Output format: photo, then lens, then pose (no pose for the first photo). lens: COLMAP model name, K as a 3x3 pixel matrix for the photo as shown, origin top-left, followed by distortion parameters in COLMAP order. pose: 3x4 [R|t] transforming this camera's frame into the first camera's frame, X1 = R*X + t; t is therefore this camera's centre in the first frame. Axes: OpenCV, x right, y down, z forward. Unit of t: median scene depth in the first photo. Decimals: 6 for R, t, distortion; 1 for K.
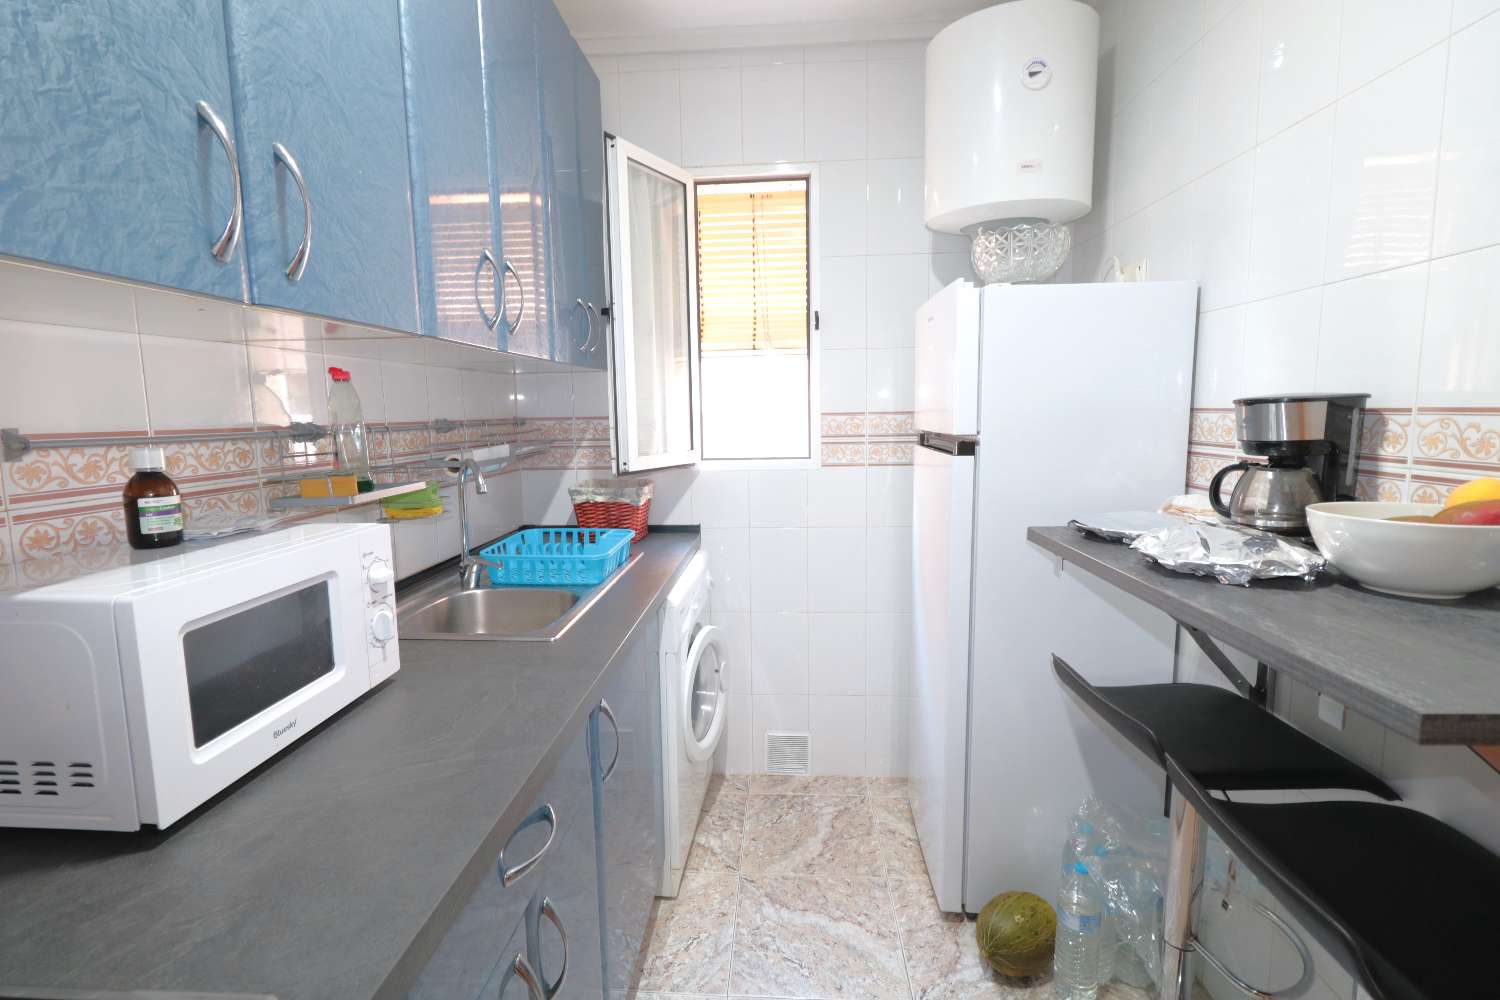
lens RADIAL K [[696.8, 0, 751.1], [0, 696.8, 503.1], [0, 0, 1]] dist [0.001852, -0.000894]
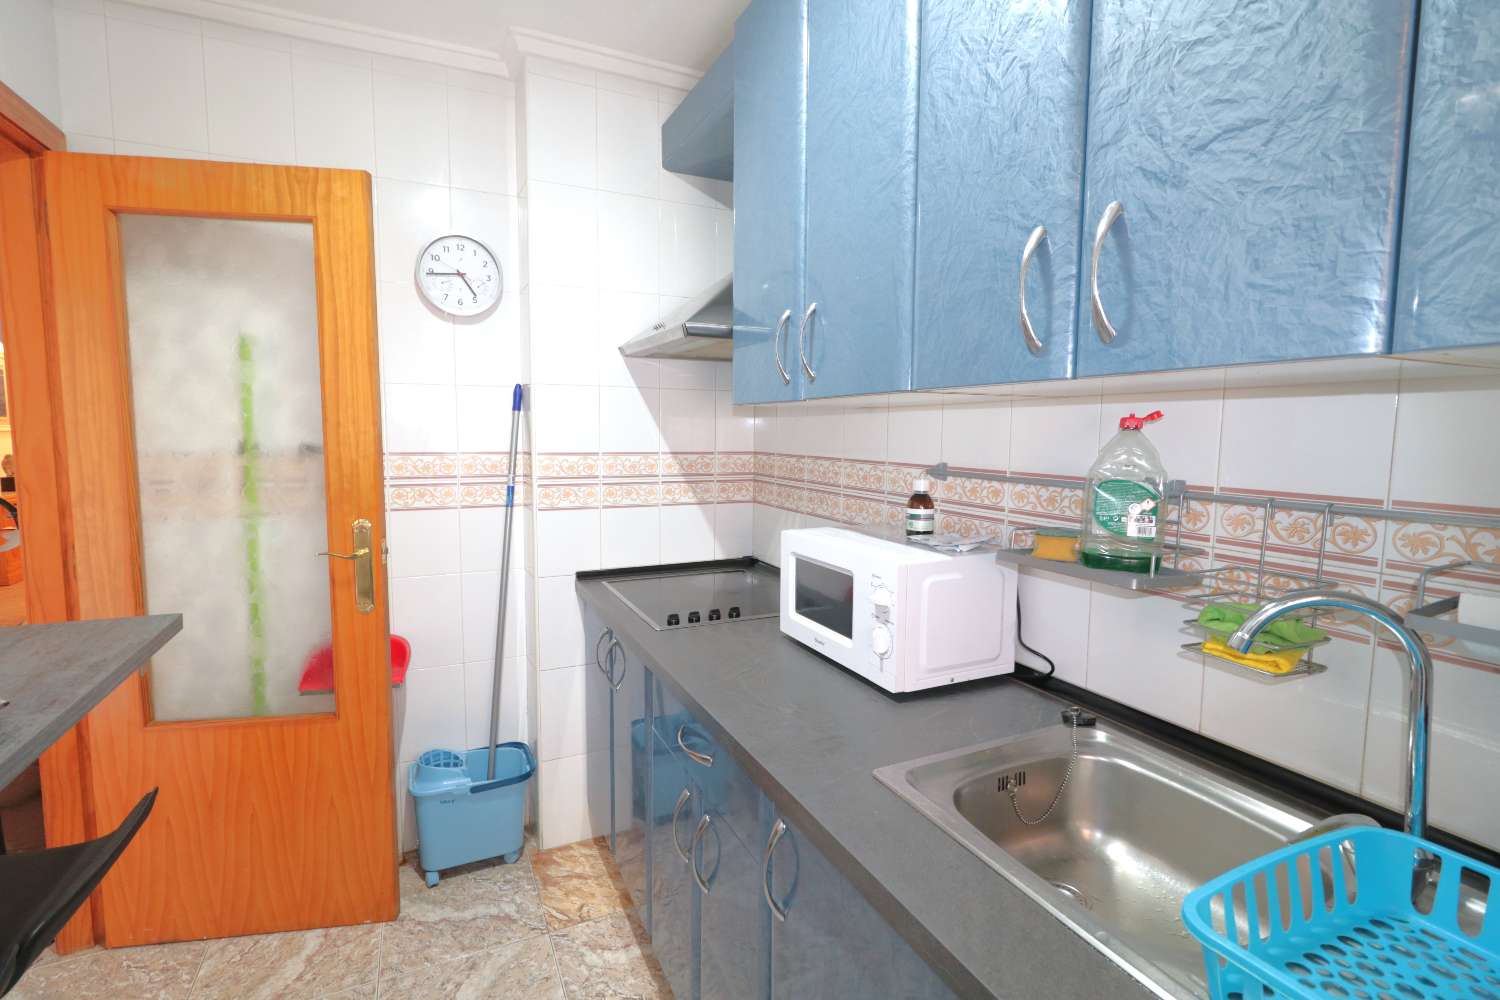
lens RADIAL K [[696.8, 0, 756.3], [0, 696.8, 493.5], [0, 0, 1]] dist [0.001852, -0.000894]
pose [[-0.876978, -0.000099, -0.480531, 0.197924], [-0.105181, 0.975790, 0.191756, -0.252552], [0.468878, 0.218708, -0.855757, 1.821580]]
